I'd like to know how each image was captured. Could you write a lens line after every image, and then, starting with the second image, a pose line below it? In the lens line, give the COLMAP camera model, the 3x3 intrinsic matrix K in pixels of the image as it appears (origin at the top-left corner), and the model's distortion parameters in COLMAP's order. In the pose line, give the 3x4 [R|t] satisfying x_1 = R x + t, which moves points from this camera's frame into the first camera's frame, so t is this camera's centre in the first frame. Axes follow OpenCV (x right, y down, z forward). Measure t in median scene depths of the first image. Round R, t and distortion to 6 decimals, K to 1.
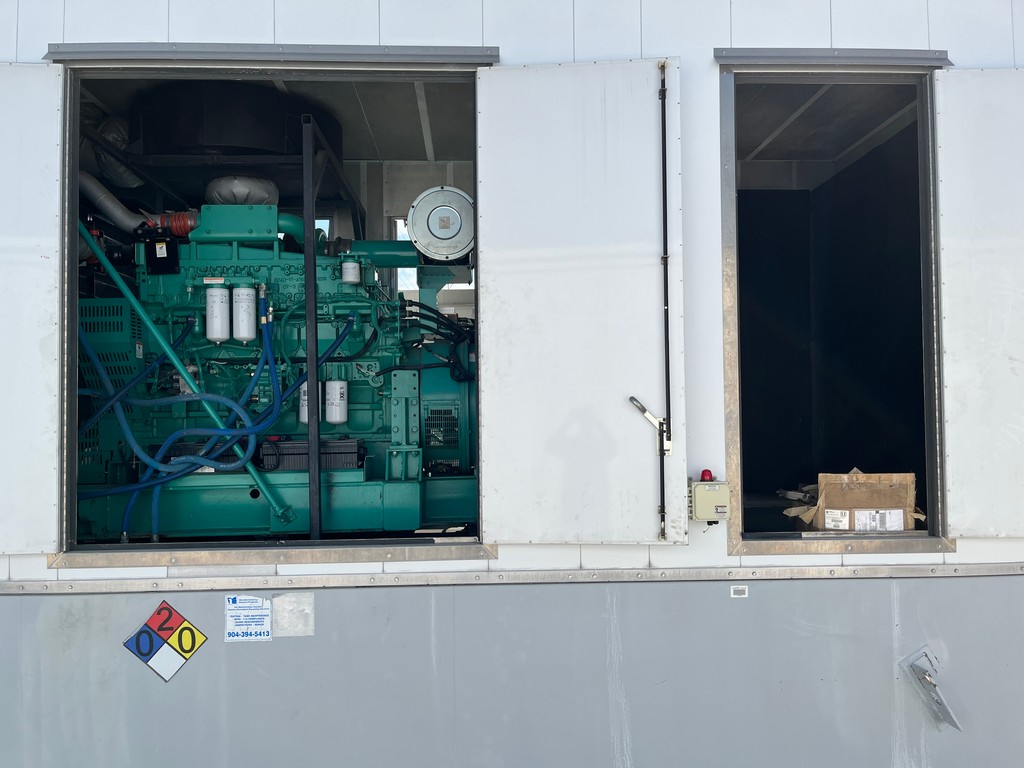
lens RADIAL K [[778.3, 0, 510.9], [0, 778.3, 388.4], [0, 0, 1]] dist [0.076372, -0.114312]
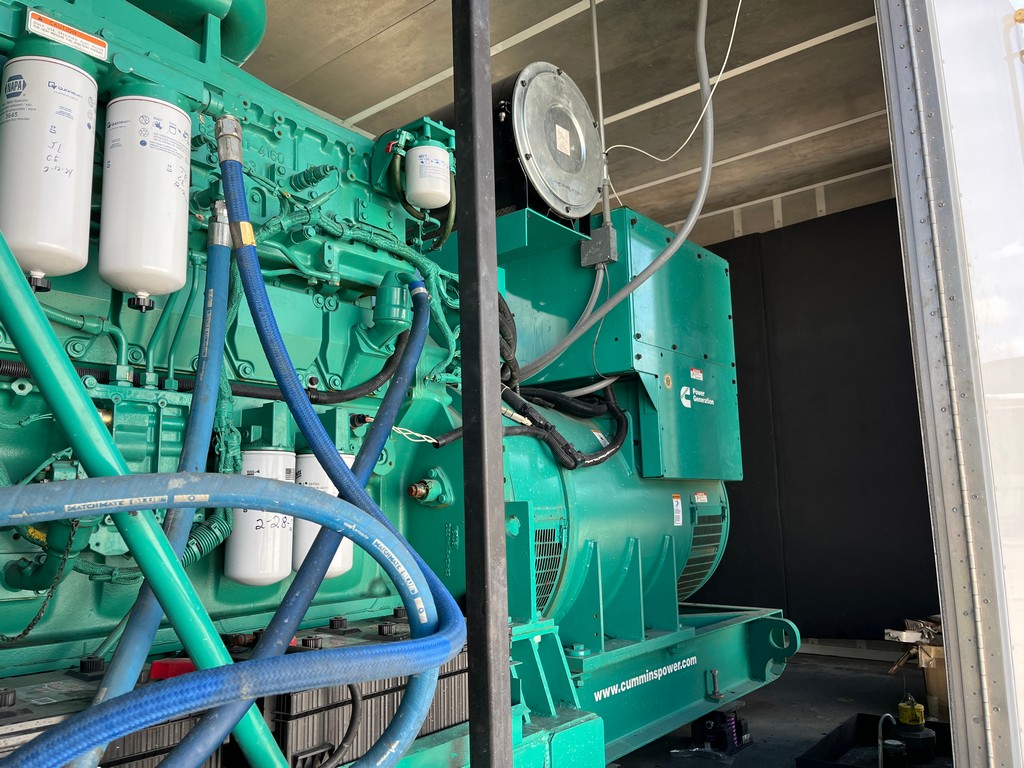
lens RADIAL K [[778.3, 0, 510.9], [0, 778.3, 388.4], [0, 0, 1]] dist [0.076372, -0.114312]
pose [[0.657606, 0.111717, 0.745033, -0.452977], [-0.007750, 0.989895, -0.141594, 0.010811], [-0.753322, 0.087338, 0.651826, 0.725902]]
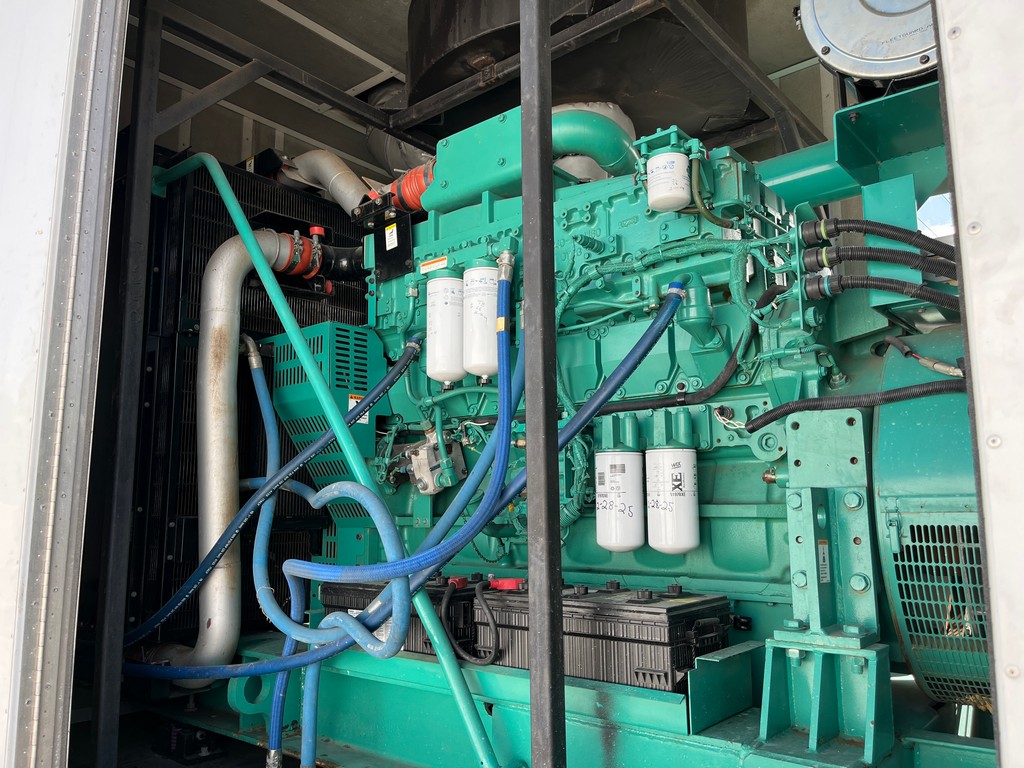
lens RADIAL K [[778.3, 0, 510.9], [0, 778.3, 388.4], [0, 0, 1]] dist [0.076372, -0.114312]
pose [[0.733070, -0.094344, -0.673578, 0.002057], [0.014253, 0.992246, -0.123466, 0.009191], [0.680003, 0.080909, 0.728731, 0.653786]]
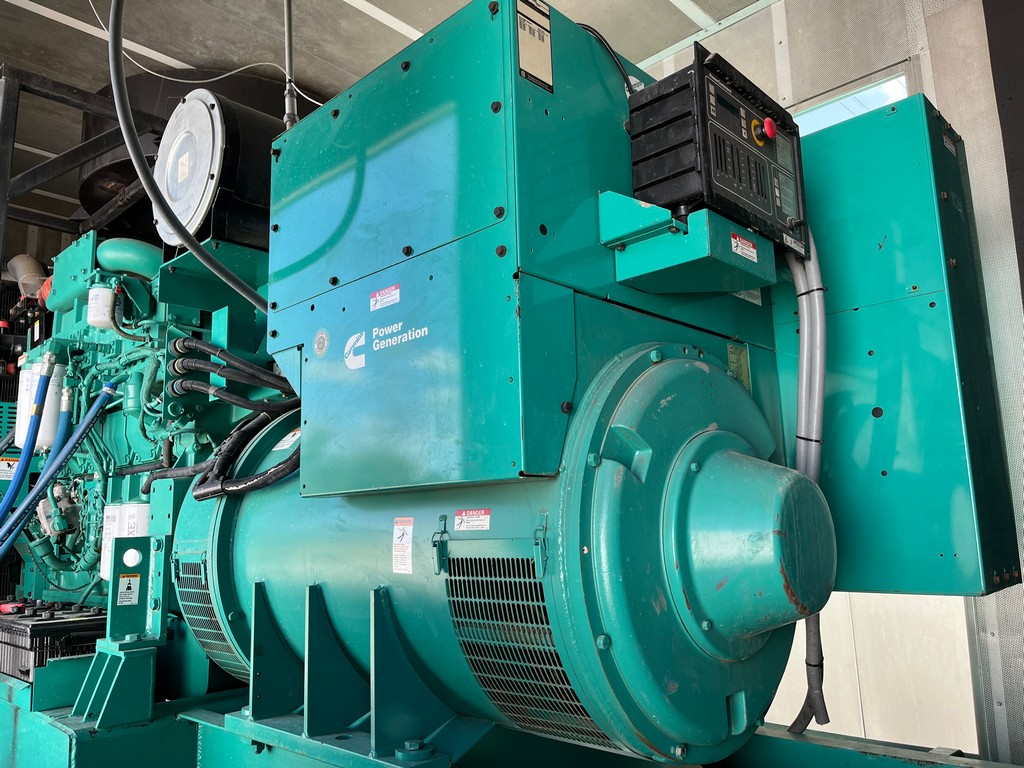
lens RADIAL K [[778.3, 0, 510.9], [0, 778.3, 388.4], [0, 0, 1]] dist [0.076372, -0.114312]
pose [[0.693144, -0.130482, -0.708890, 0.385149], [0.040099, 0.988936, -0.142819, 0.000120], [0.719683, 0.070568, 0.690708, 0.826953]]
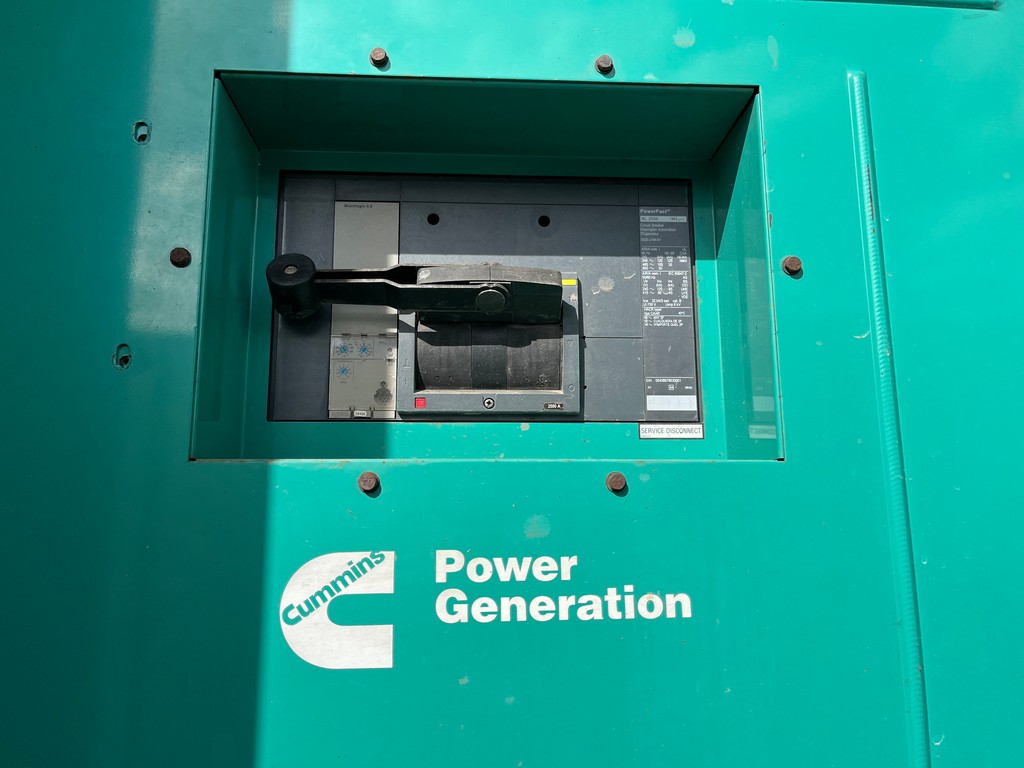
lens RADIAL K [[778.3, 0, 510.9], [0, 778.3, 388.4], [0, 0, 1]] dist [0.076372, -0.114312]
pose [[0.999914, 0.009845, 0.008697, 0.110800], [-0.008408, 0.988319, -0.152168, -0.083829], [-0.010093, 0.152082, 0.988316, 0.904450]]
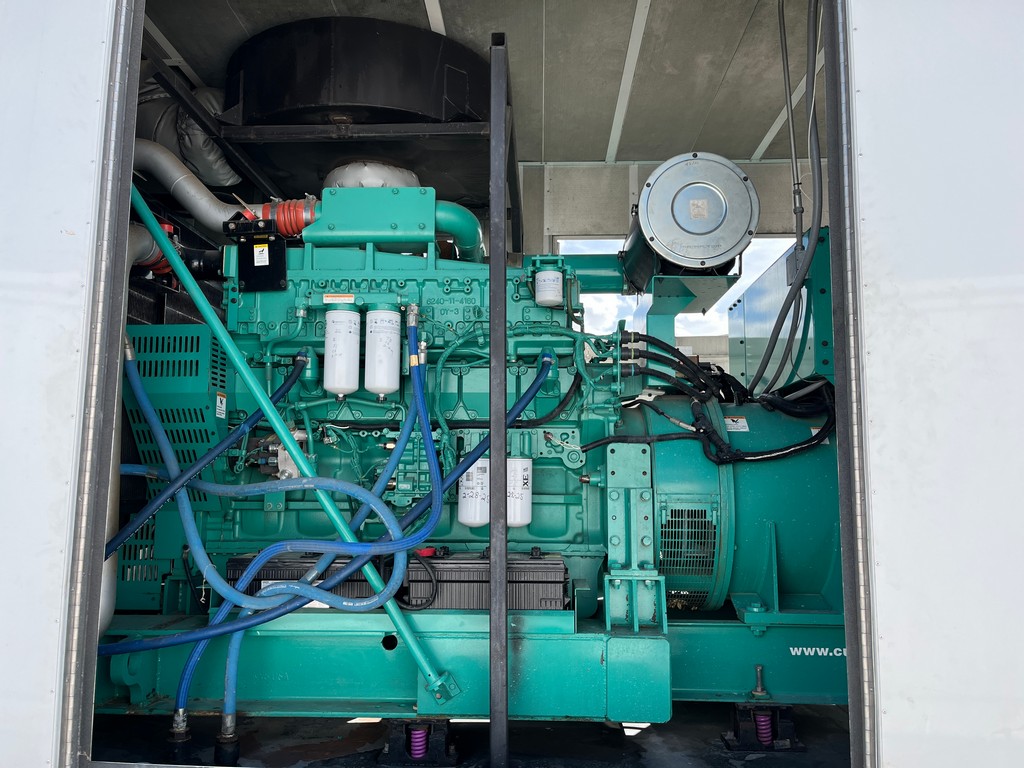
lens RADIAL K [[778.3, 0, 510.9], [0, 778.3, 388.4], [0, 0, 1]] dist [0.076372, -0.114312]
pose [[0.996215, 0.012392, -0.086030, -0.179842], [-0.019953, 0.995956, -0.087594, -0.010889], [0.084597, 0.088979, 0.992434, 0.379012]]
